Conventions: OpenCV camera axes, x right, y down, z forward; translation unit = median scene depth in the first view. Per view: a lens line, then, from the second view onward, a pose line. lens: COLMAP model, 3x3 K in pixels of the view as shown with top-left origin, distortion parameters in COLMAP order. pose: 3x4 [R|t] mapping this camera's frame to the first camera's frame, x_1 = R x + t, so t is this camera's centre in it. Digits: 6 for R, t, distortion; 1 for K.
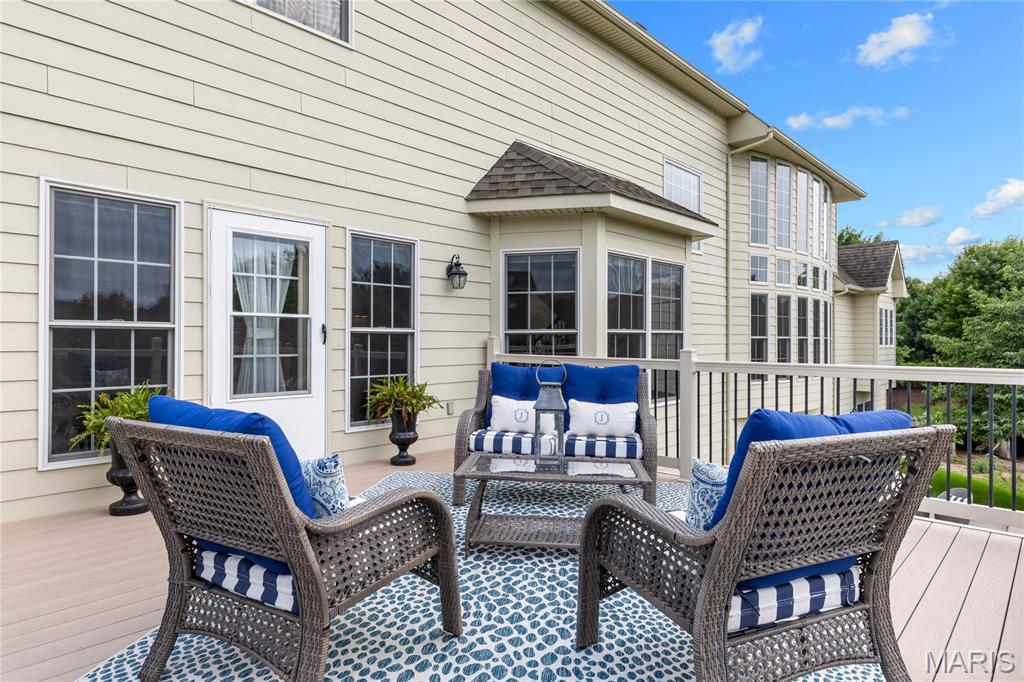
lens RADIAL K [[590.0, 0, 508.7], [0, 590.0, 337.2], [0, 0, 1]] dist [-0.008378, -0.001260]
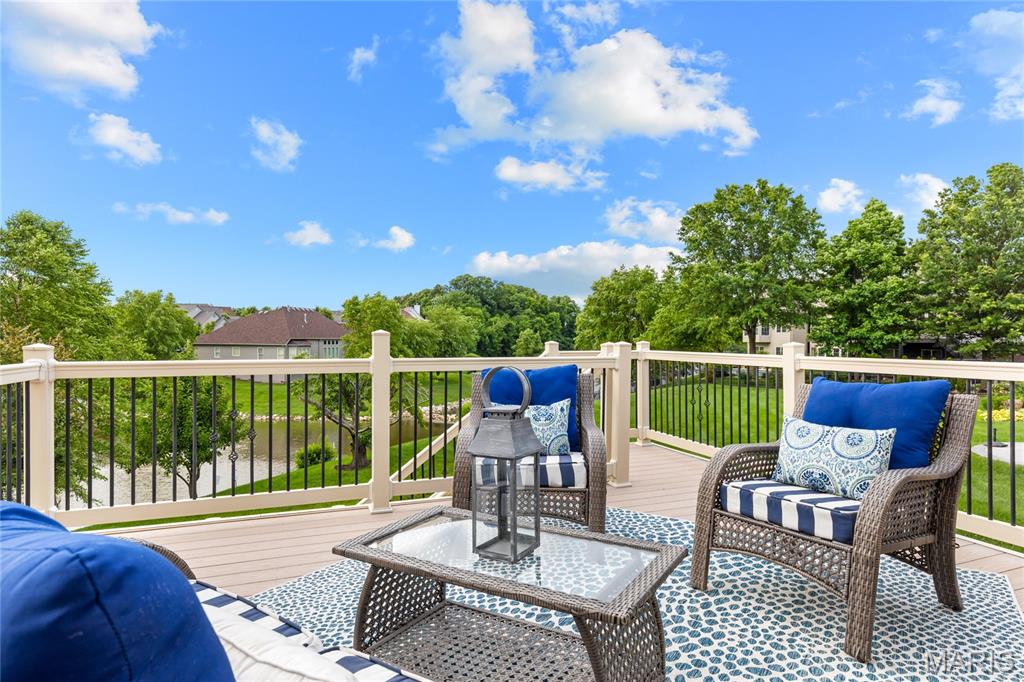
lens RADIAL K [[590.0, 0, 508.7], [0, 590.0, 337.2], [0, 0, 1]] dist [-0.008378, -0.001260]
pose [[-0.901426, -0.006569, 0.432882, -0.241948], [-0.007030, 0.999975, 0.000535, 0.009666], [-0.432875, -0.002561, -0.901450, 2.073051]]
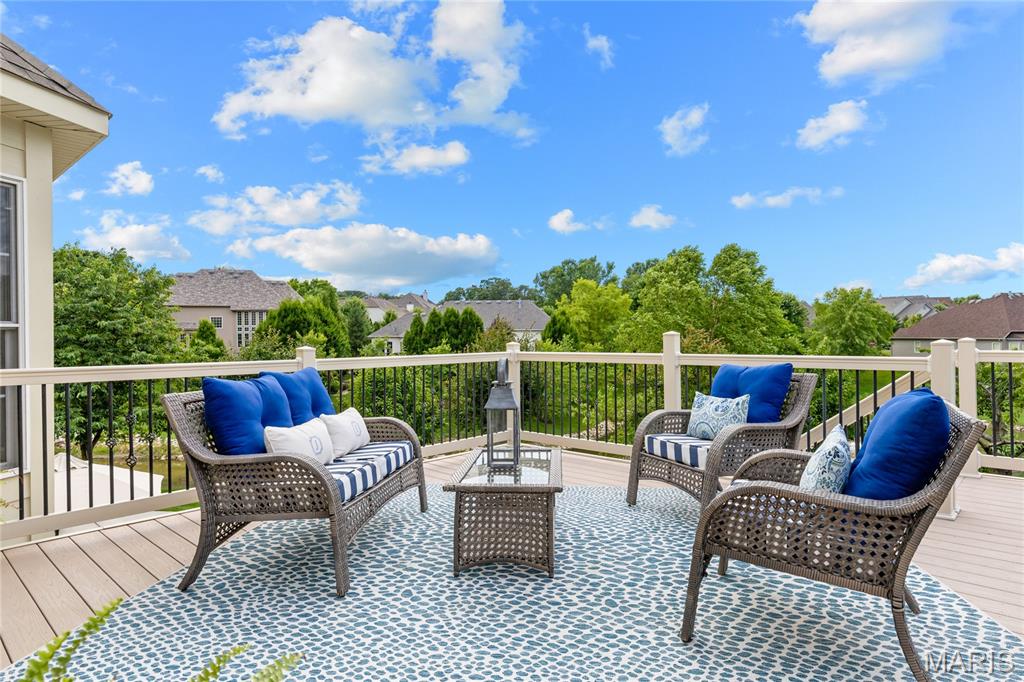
lens RADIAL K [[590.0, 0, 508.7], [0, 590.0, 337.2], [0, 0, 1]] dist [-0.008378, -0.001260]
pose [[-0.016277, -0.009173, 0.999825, -1.243870], [0.007974, 0.999925, 0.009303, -0.010155], [-0.999836, 0.008124, -0.016203, 1.377044]]
